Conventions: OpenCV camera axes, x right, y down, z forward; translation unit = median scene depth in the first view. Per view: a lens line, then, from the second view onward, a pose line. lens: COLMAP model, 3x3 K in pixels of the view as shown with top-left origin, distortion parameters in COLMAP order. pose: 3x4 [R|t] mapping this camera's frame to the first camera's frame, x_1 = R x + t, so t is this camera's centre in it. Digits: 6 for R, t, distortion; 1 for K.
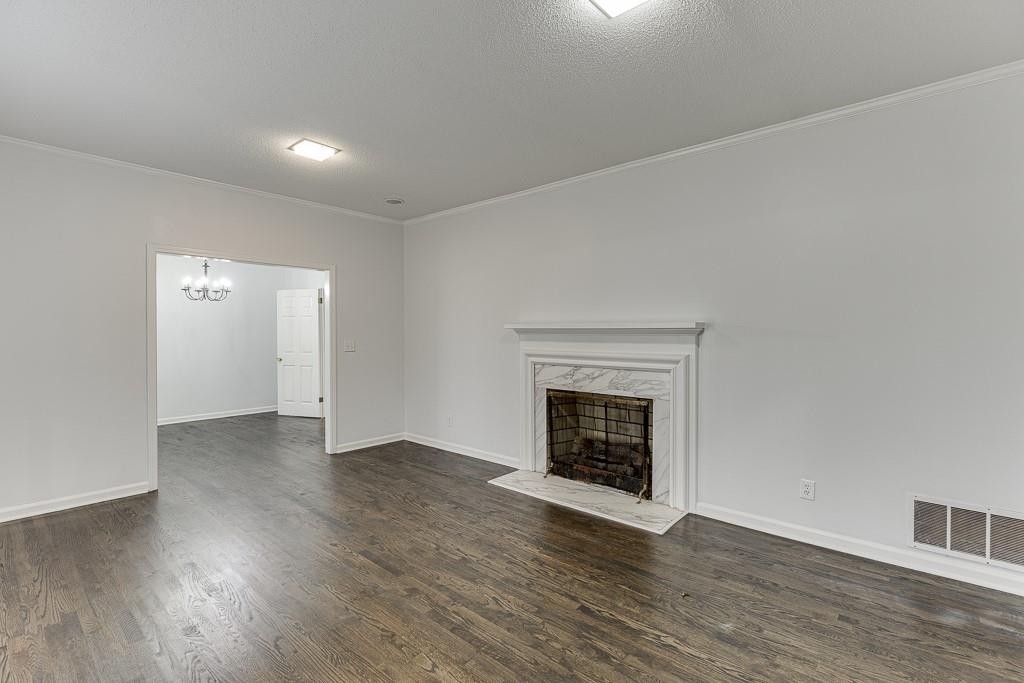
lens RADIAL K [[462.8, 0, 537.4], [0, 462.8, 336.5], [0, 0, 1]] dist [0.002039, -0.000222]
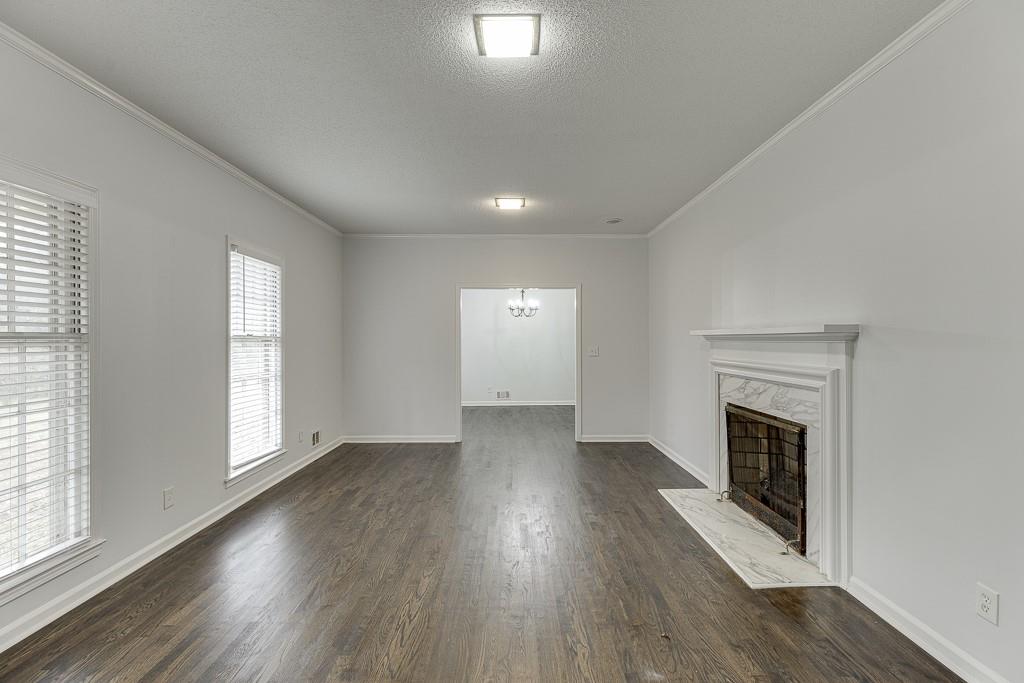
lens RADIAL K [[474.2, 0, 524.8], [0, 474.2, 340.1], [0, 0, 1]] dist [-0.001348, -0.000874]
pose [[0.656425, -0.003268, -0.754384, 0.528941], [-0.001875, 0.999980, -0.005964, -0.000619], [0.754389, 0.005329, 0.656406, 0.129455]]
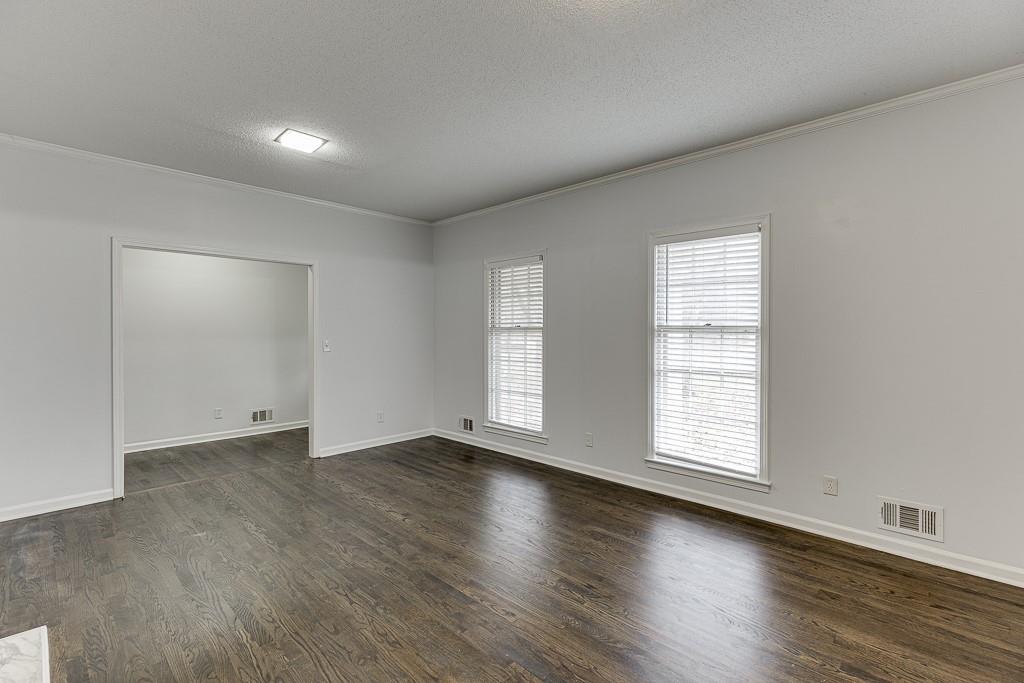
lens RADIAL K [[474.2, 0, 524.8], [0, 474.2, 340.1], [0, 0, 1]] dist [-0.001348, -0.000874]
pose [[-0.997222, -0.003617, 0.074396, -0.403249], [-0.001324, 0.999523, 0.030853, -0.014869], [-0.074472, 0.030669, -0.996751, 1.357455]]
